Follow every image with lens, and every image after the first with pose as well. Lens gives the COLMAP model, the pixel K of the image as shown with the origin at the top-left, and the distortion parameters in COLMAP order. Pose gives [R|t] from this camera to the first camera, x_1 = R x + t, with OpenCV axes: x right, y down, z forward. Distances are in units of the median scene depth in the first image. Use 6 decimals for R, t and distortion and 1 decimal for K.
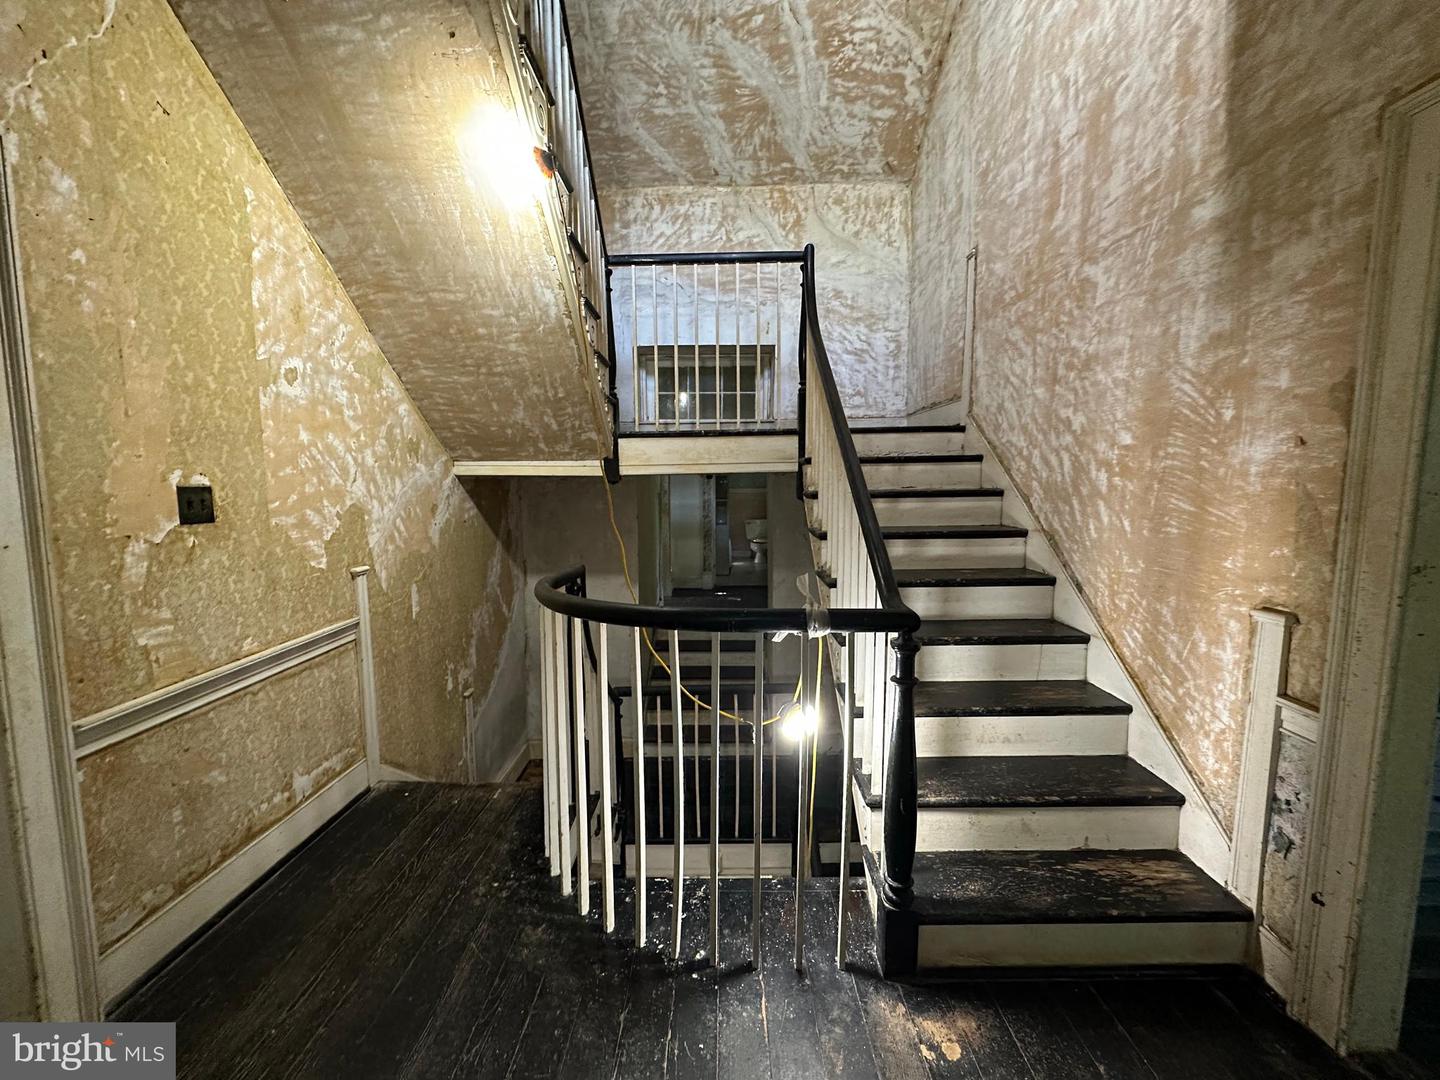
lens RADIAL K [[573.0, 0, 717.6], [0, 573.0, 538.3], [0, 0, 1]] dist [-0.004740, 0.000578]
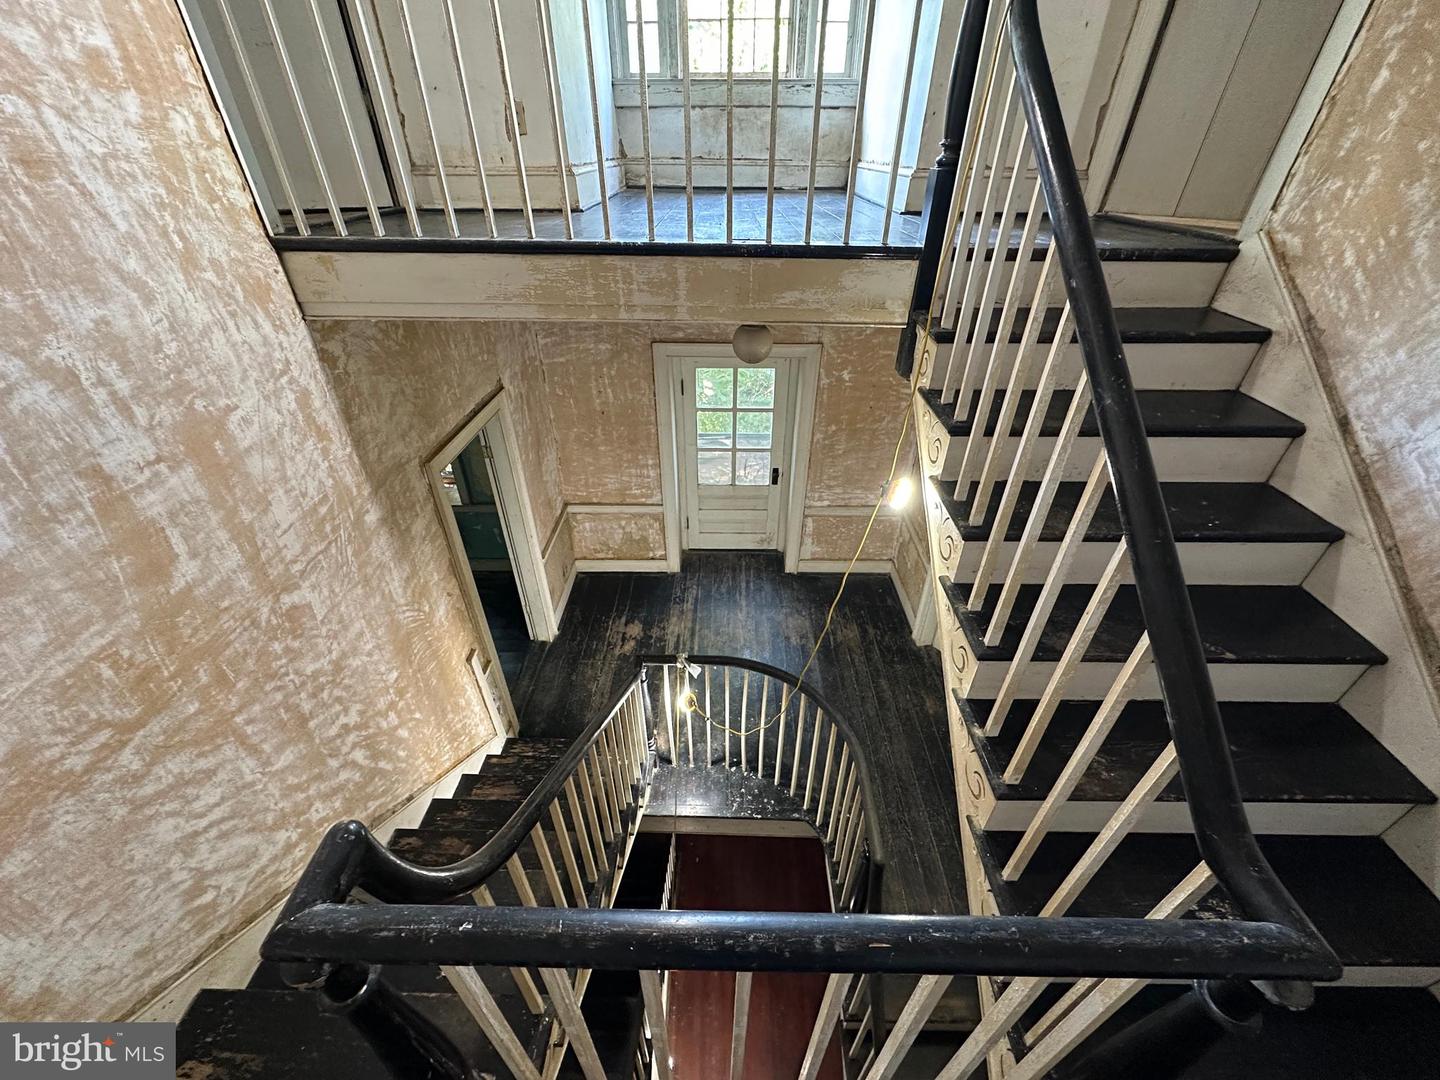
lens RADIAL K [[573.0, 0, 718.7], [0, 573.0, 537.9], [0, 0, 1]] dist [-0.004740, 0.000578]
pose [[-0.999979, 0.000478, 0.006423, 0.009525], [0.004522, 0.762241, 0.647277, -1.153348], [-0.004587, 0.647293, -0.762227, 1.686071]]
